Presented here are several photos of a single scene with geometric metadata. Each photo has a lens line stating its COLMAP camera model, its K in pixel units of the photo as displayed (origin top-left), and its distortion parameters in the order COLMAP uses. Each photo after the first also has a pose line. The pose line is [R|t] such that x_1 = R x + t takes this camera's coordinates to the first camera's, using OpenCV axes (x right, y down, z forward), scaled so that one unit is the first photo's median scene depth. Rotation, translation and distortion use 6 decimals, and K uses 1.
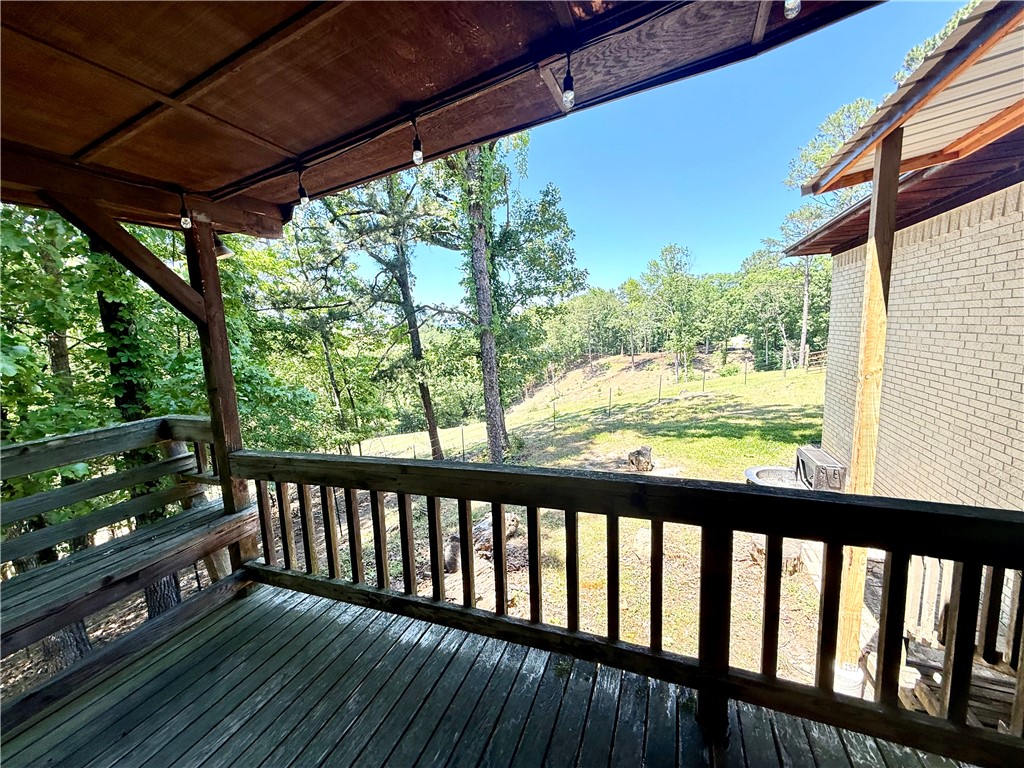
lens RADIAL K [[409.4, 0, 512.0], [0, 409.4, 384.0], [0, 0, 1]] dist [-0.000053, 0.000266]
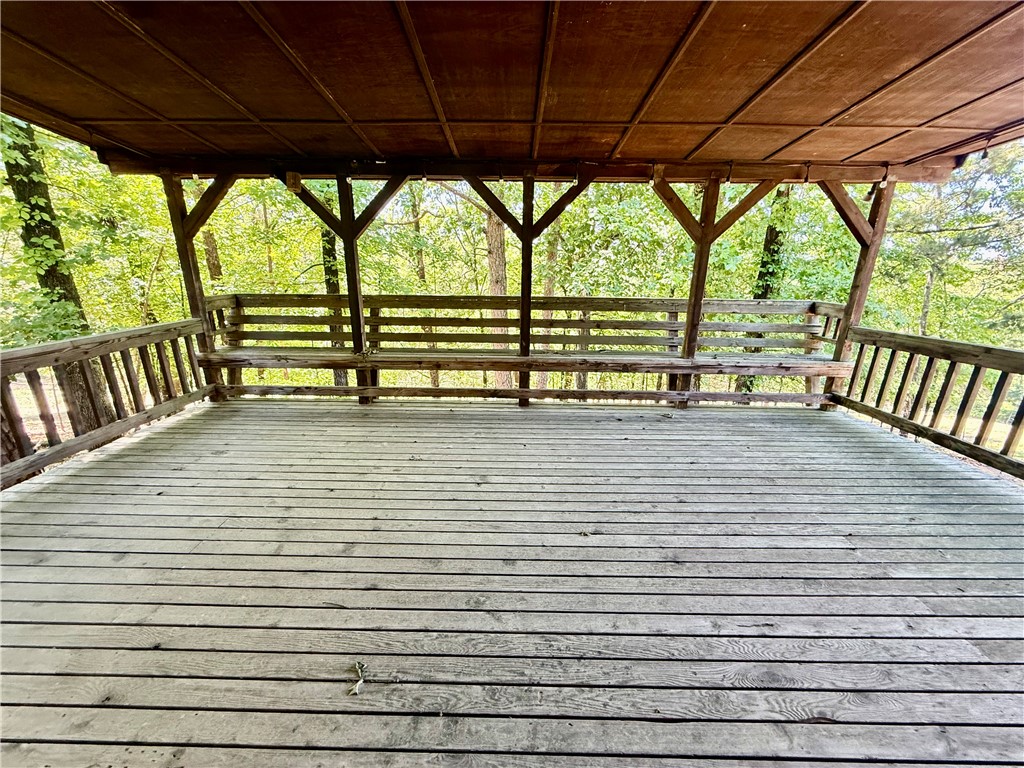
lens RADIAL K [[409.4, 0, 512.0], [0, 409.4, 384.0], [0, 0, 1]] dist [-0.000053, 0.000266]
pose [[0.357699, 0.317821, -0.878090, 0.064316], [-0.161375, 0.947194, 0.277095, 0.026777], [0.919788, 0.042585, 0.390098, -0.162081]]
